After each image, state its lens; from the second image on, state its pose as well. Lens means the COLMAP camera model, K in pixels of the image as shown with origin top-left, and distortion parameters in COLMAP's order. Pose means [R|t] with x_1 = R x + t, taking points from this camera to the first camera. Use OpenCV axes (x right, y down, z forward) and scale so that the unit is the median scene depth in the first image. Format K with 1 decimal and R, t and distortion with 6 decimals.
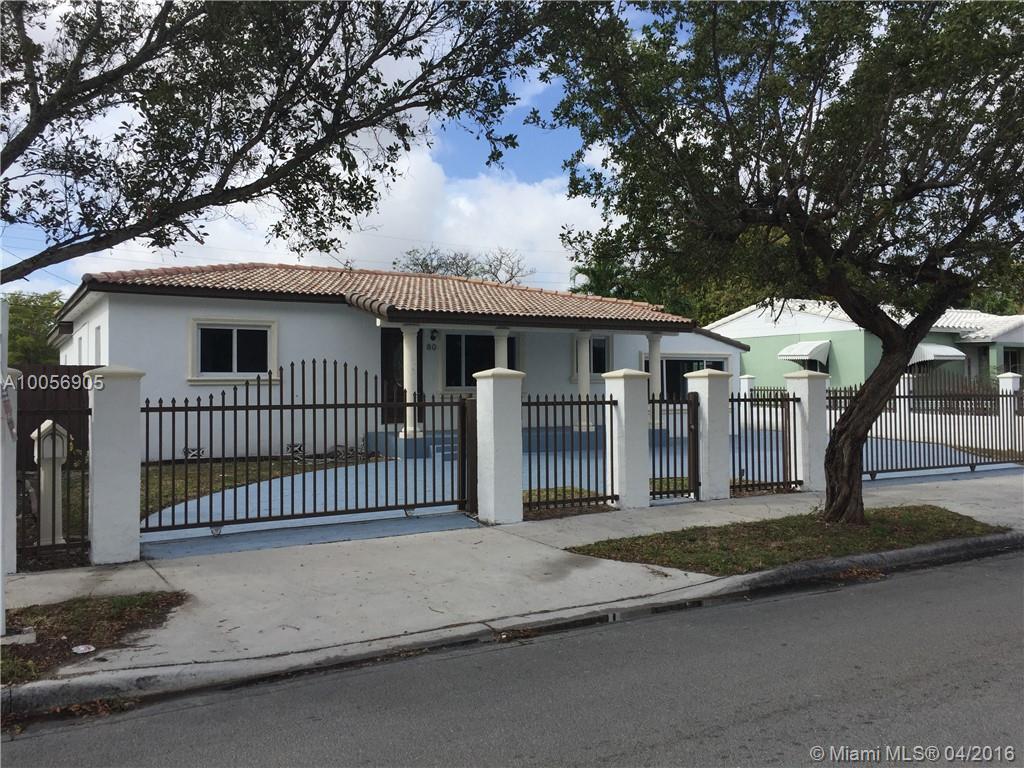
lens RADIAL K [[885.9, 0, 512.7], [0, 885.9, 375.7], [0, 0, 1]] dist [0.100623, 0.001154]
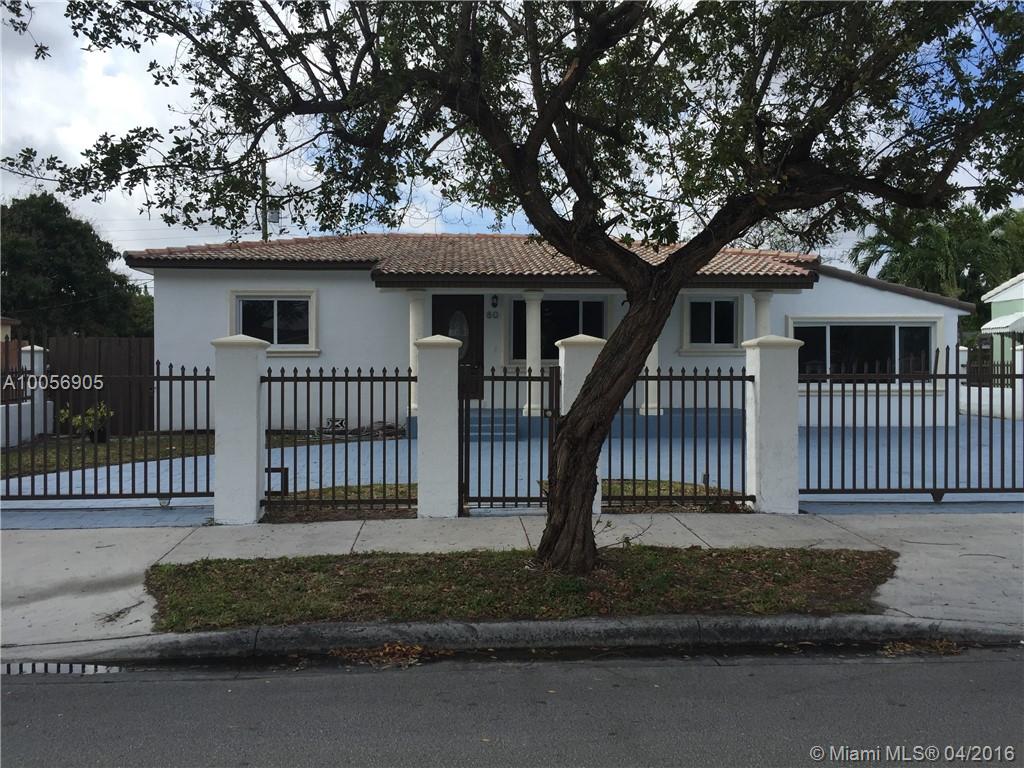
lens RADIAL K [[885.9, 0, 502.4], [0, 885.9, 379.3], [0, 0, 1]] dist [0.100623, 0.001154]
pose [[0.885255, 0.014657, -0.464876, 0.366269], [0.001903, 0.999381, 0.035132, 0.001341], [0.465103, -0.031985, 0.884679, 0.232555]]
